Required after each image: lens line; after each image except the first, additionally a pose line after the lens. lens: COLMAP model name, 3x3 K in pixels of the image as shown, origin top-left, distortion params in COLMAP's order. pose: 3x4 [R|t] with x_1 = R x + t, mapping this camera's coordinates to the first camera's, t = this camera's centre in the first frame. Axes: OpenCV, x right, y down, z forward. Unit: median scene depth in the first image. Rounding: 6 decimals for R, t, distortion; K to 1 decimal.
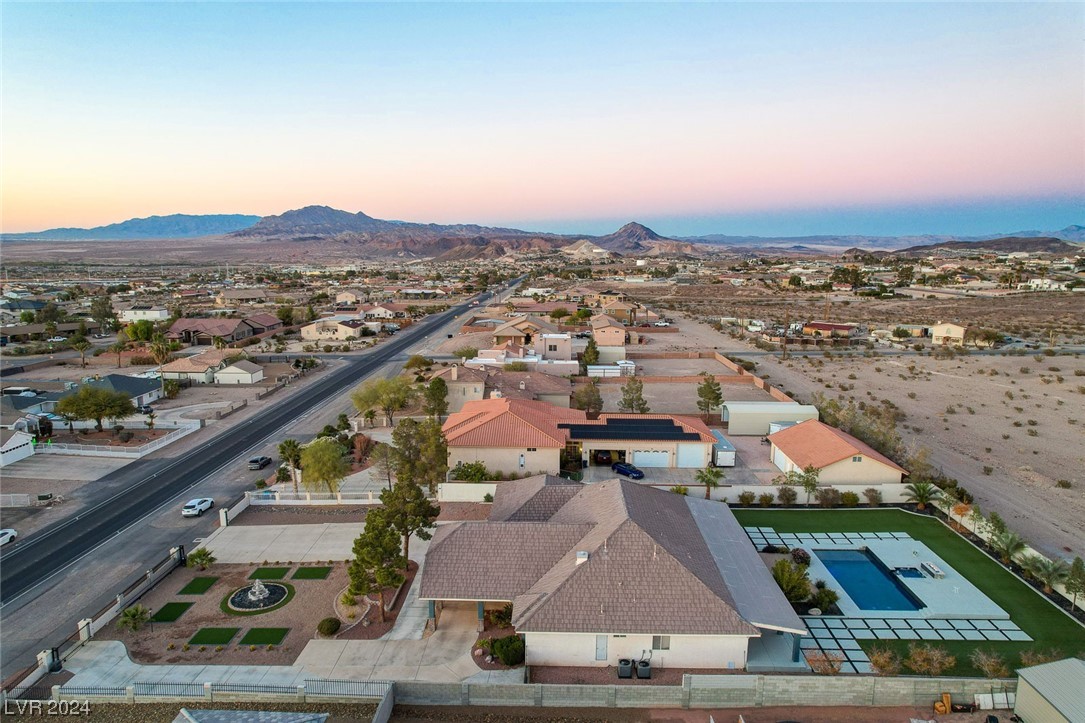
lens RADIAL K [[691.8, 0, 537.9], [0, 691.8, 359.8], [0, 0, 1]] dist [-0.066711, 0.054166]
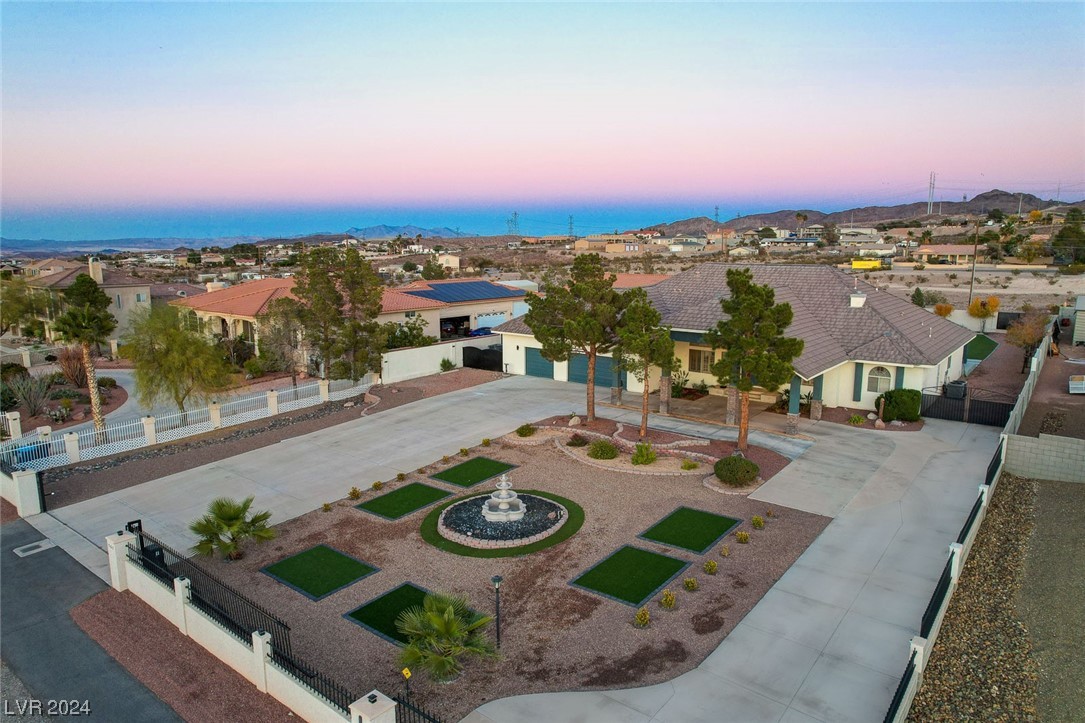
lens RADIAL K [[691.8, 0, 541.4], [0, 691.8, 360.7], [0, 0, 1]] dist [-0.066711, 0.054166]
pose [[0.605340, -0.139028, 0.783731, -0.605143], [0.139706, 0.987901, 0.067339, 0.185864], [-0.783610, 0.068729, 0.617439, 0.585824]]
